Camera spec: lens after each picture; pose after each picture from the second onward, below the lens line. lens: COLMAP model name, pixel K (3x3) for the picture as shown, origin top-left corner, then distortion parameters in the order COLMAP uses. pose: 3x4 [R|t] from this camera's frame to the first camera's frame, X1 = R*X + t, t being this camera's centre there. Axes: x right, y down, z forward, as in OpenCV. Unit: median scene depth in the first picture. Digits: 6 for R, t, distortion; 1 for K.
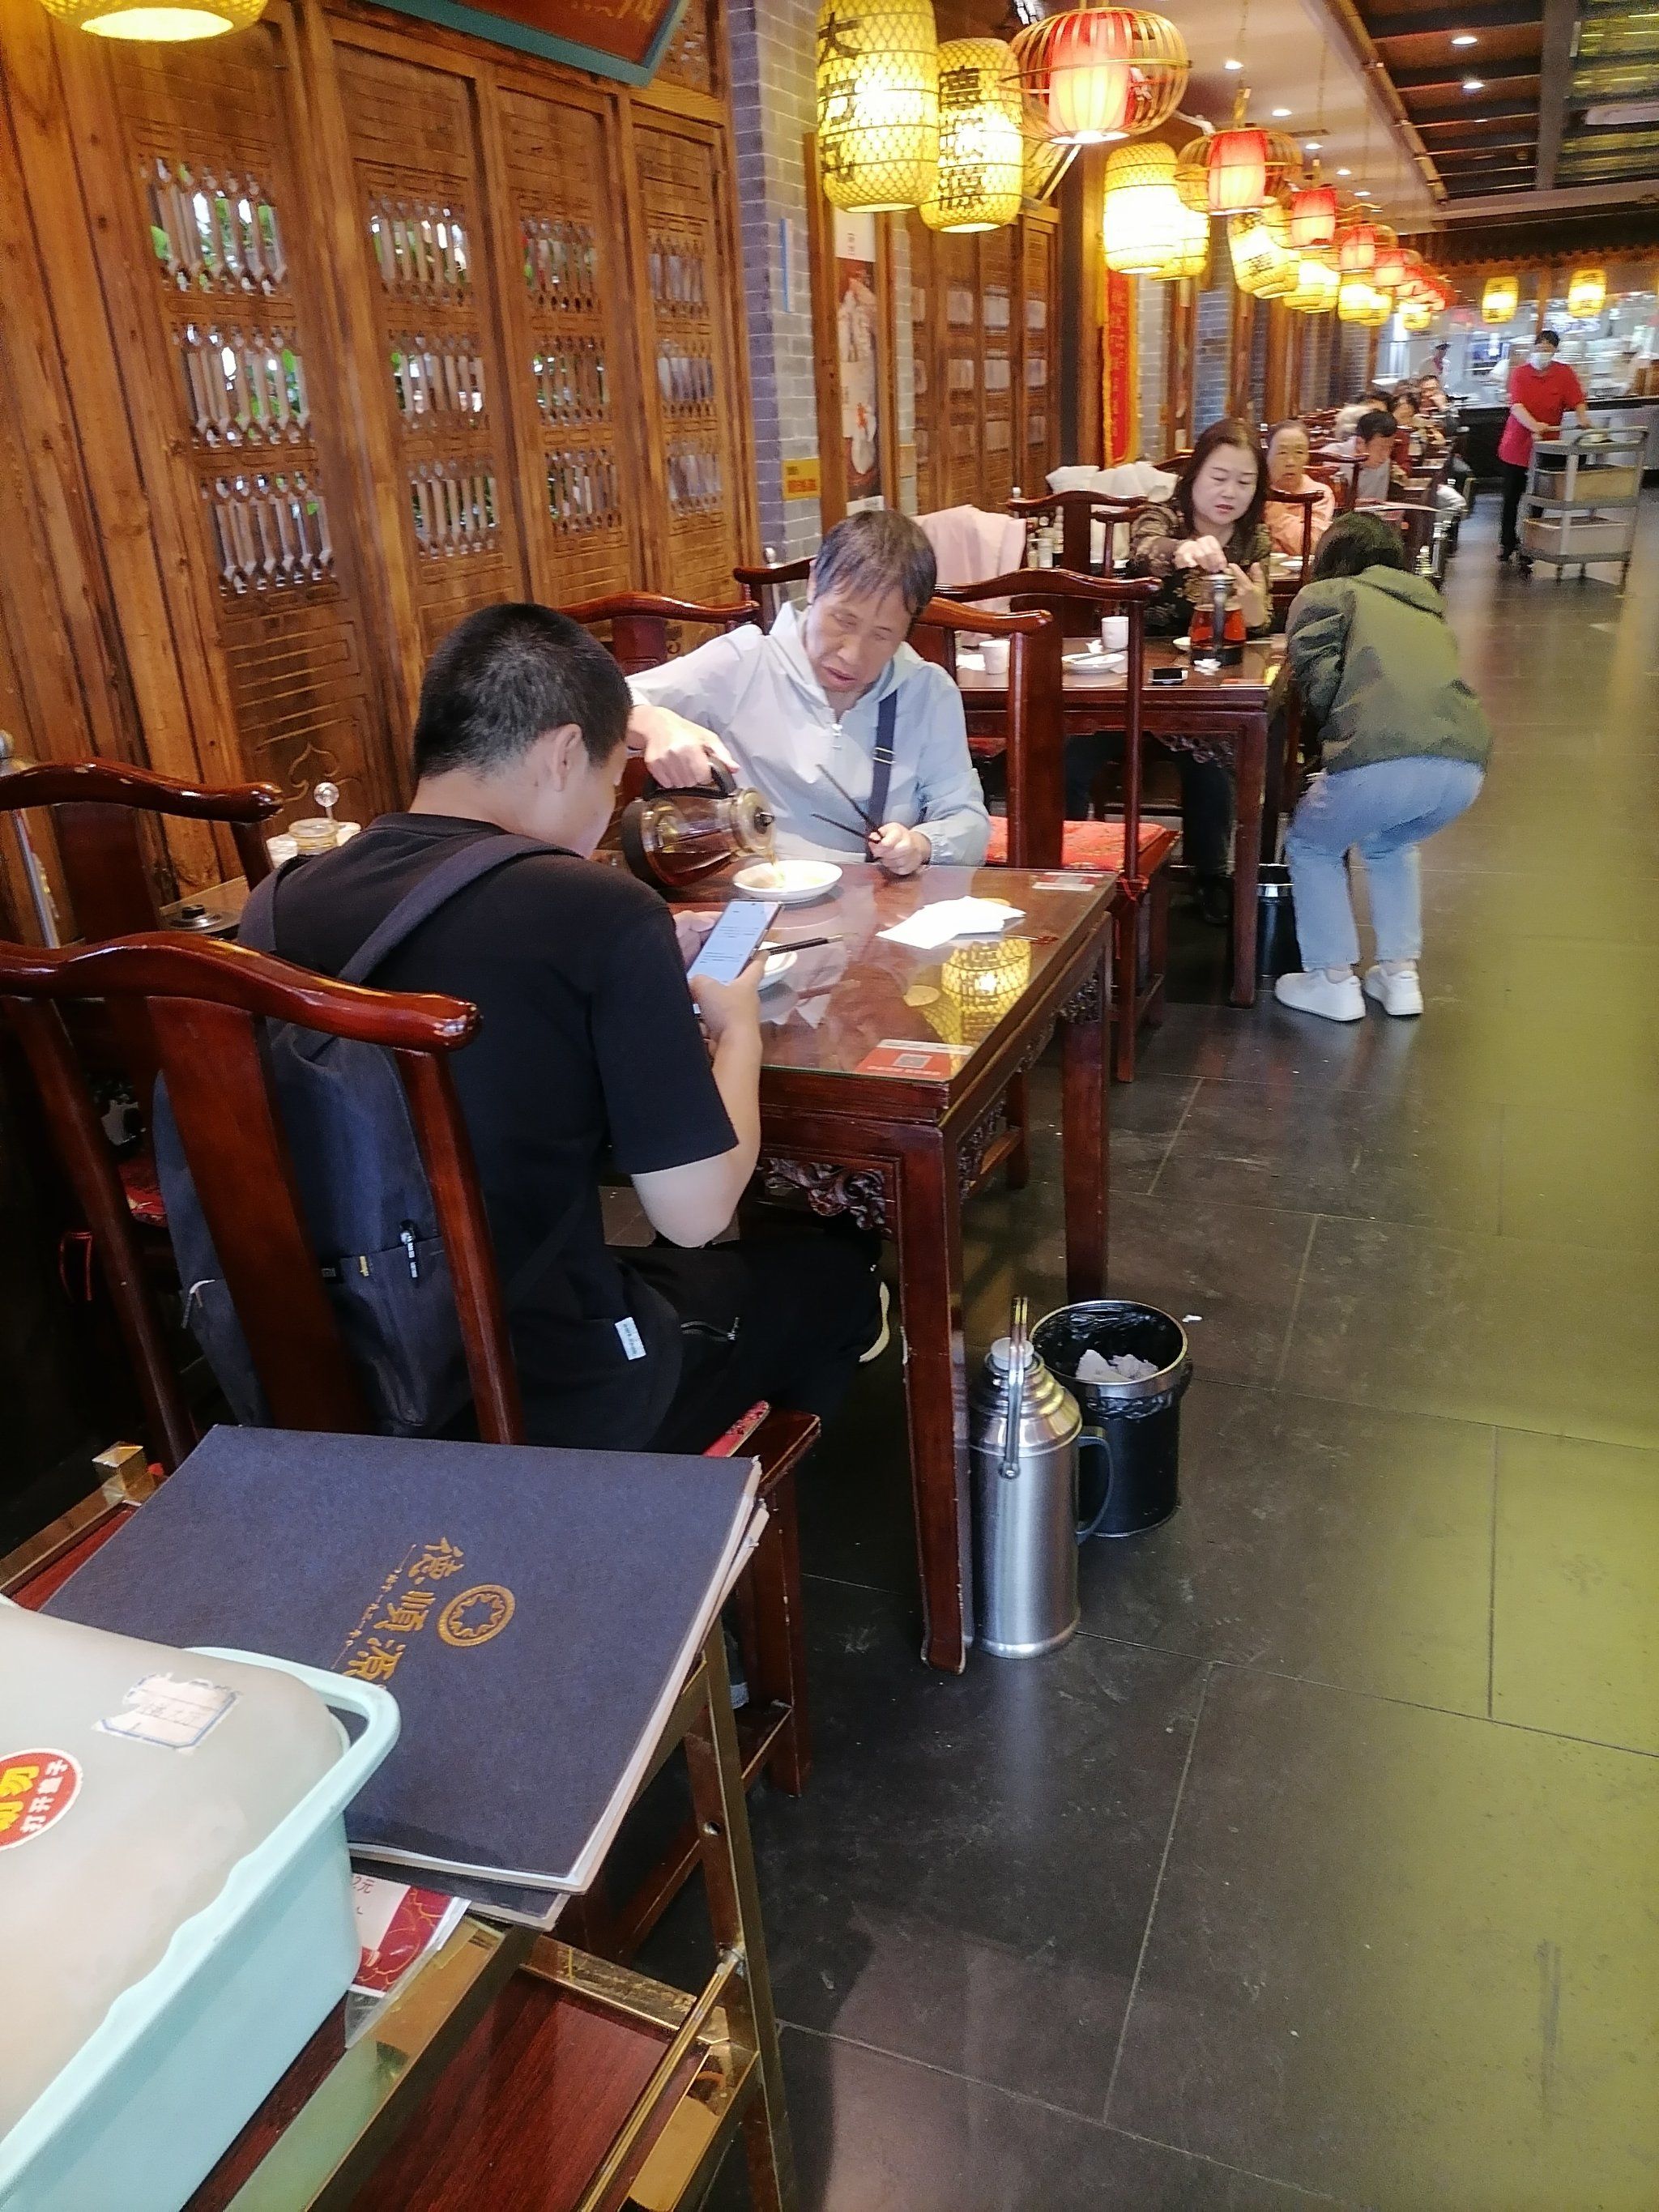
lens RADIAL K [[1675.1, 0, 829.5], [0, 1675.1, 1106.0], [0, 0, 1]] dist [0.003797, 0.006437]
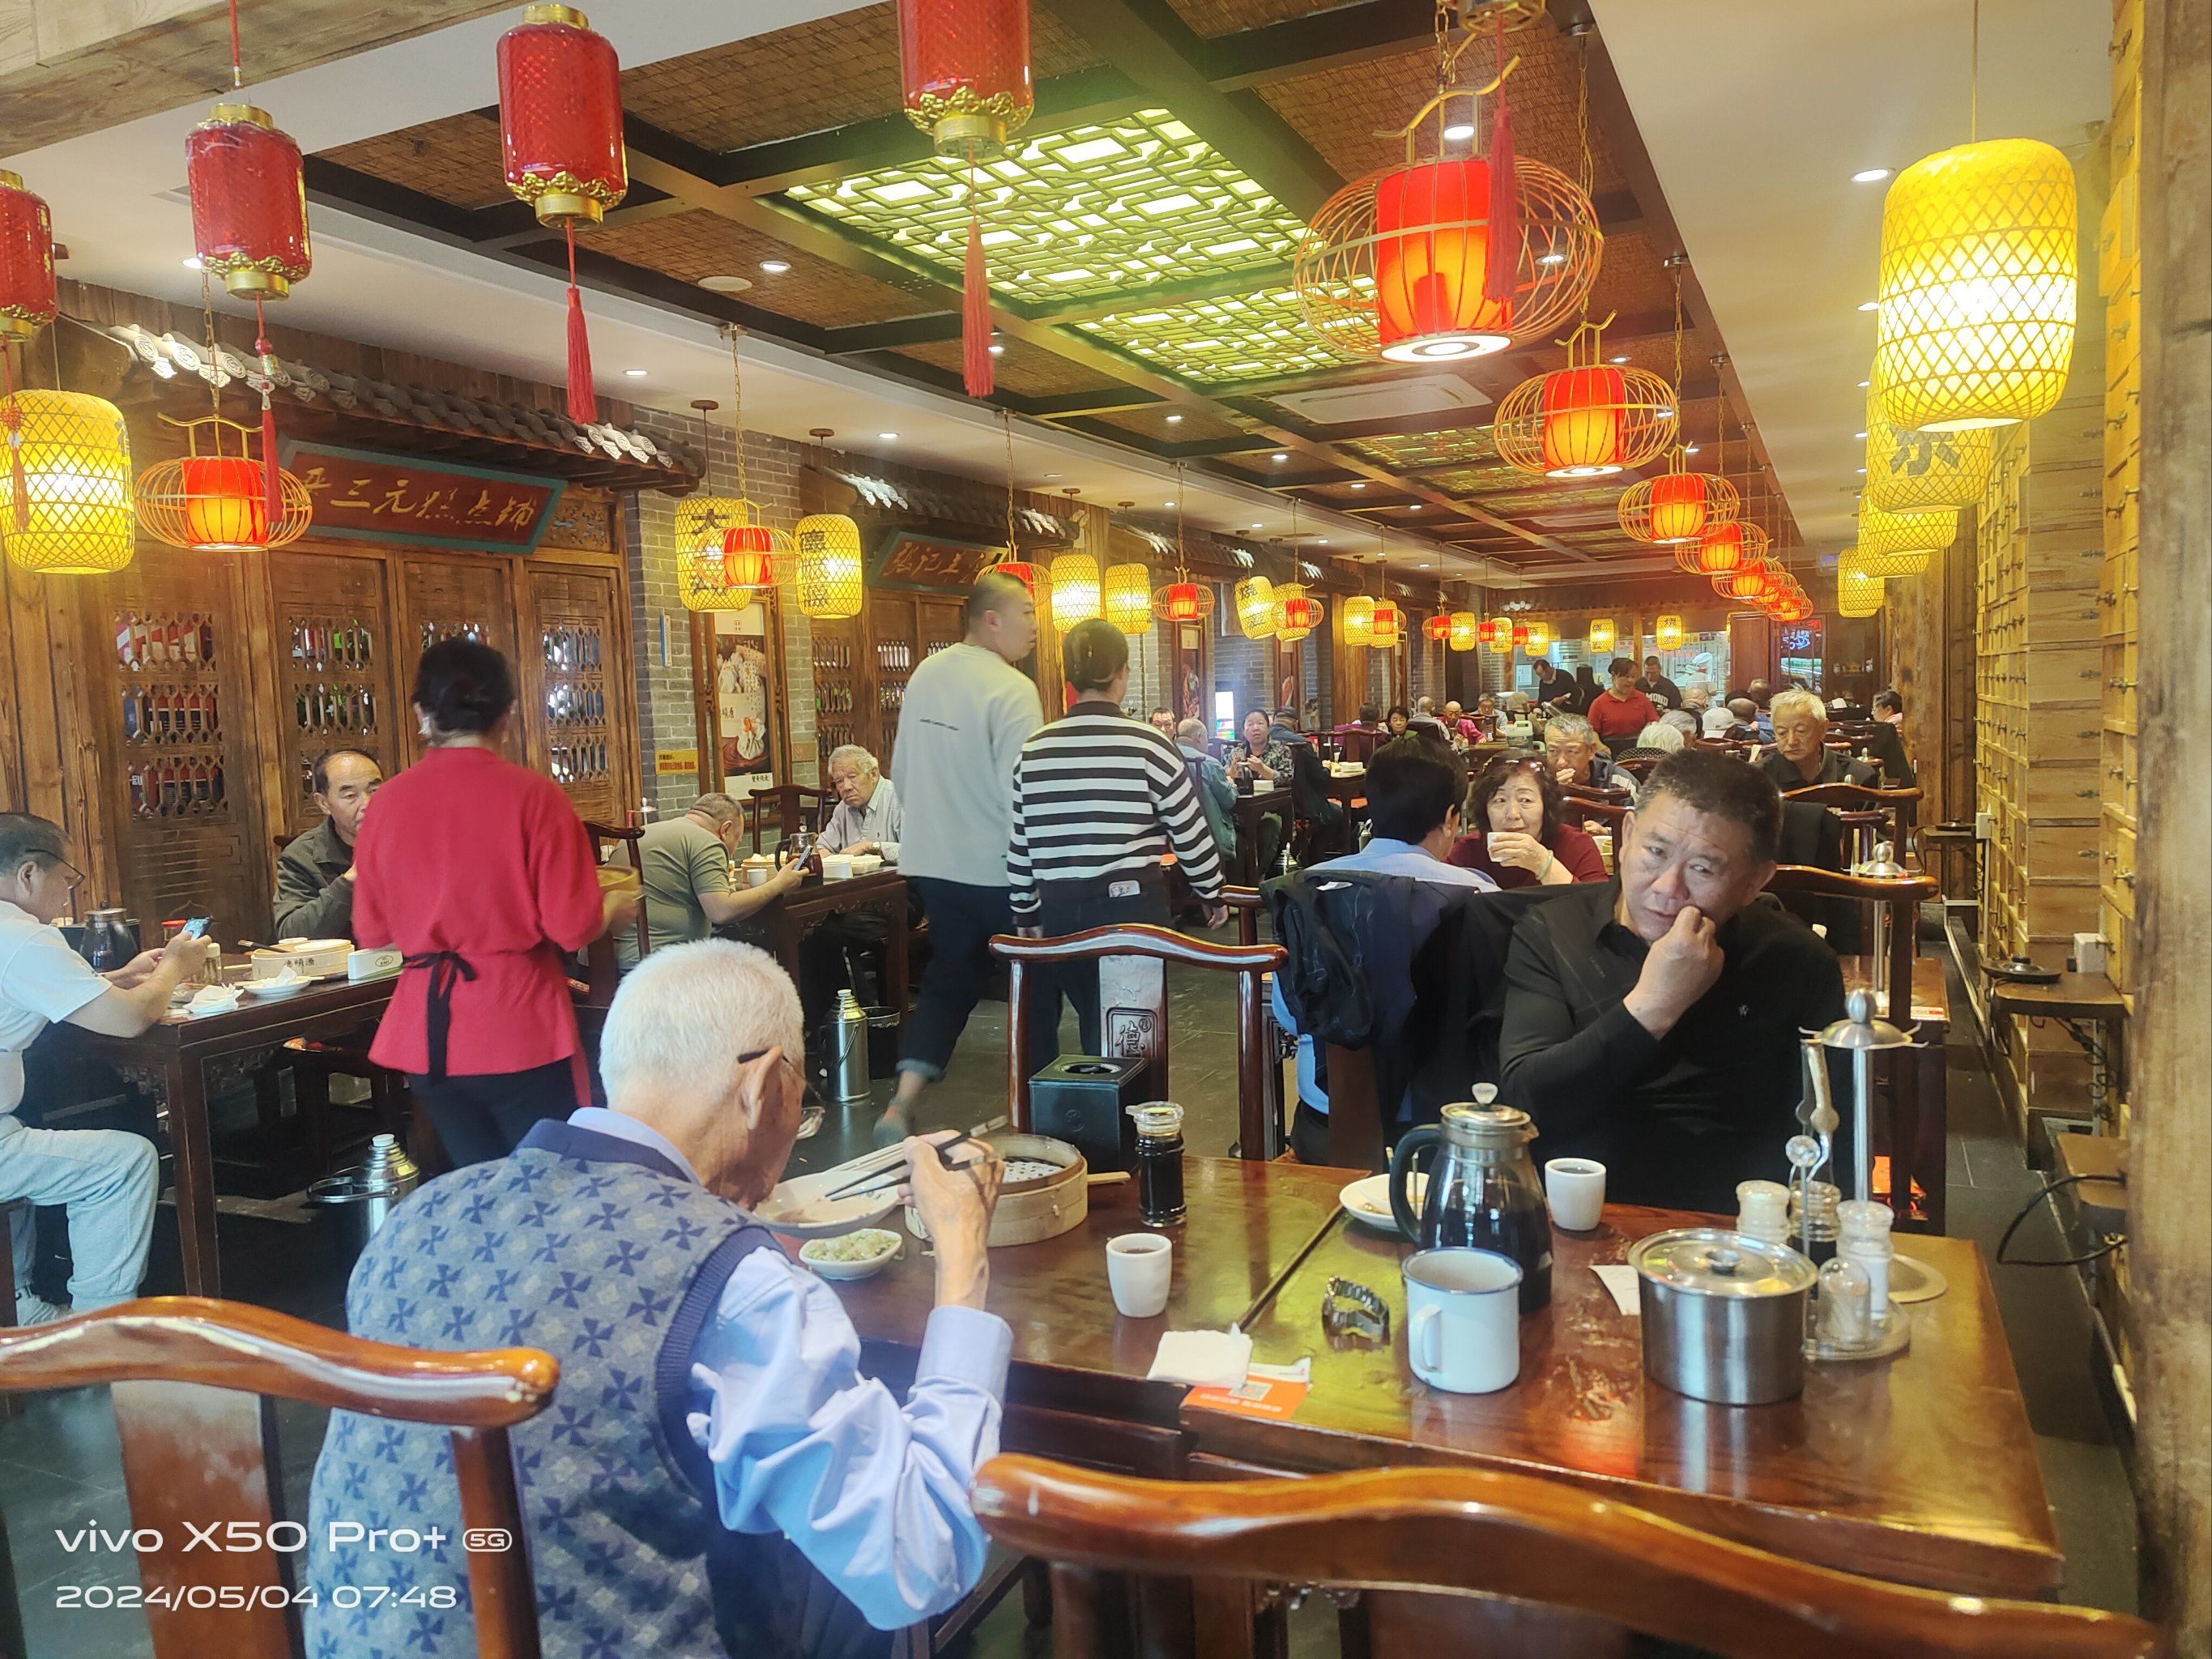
lens RADIAL K [[1520.1, 0, 1106.0], [0, 1520.1, 829.5], [0, 0, 1]] dist [0.000443, -0.002324]
pose [[0.996949, 0.020440, -0.075338, 0.551693], [-0.042408, 0.952084, -0.302883, 0.113794], [0.065537, 0.305153, 0.950045, -0.349136]]
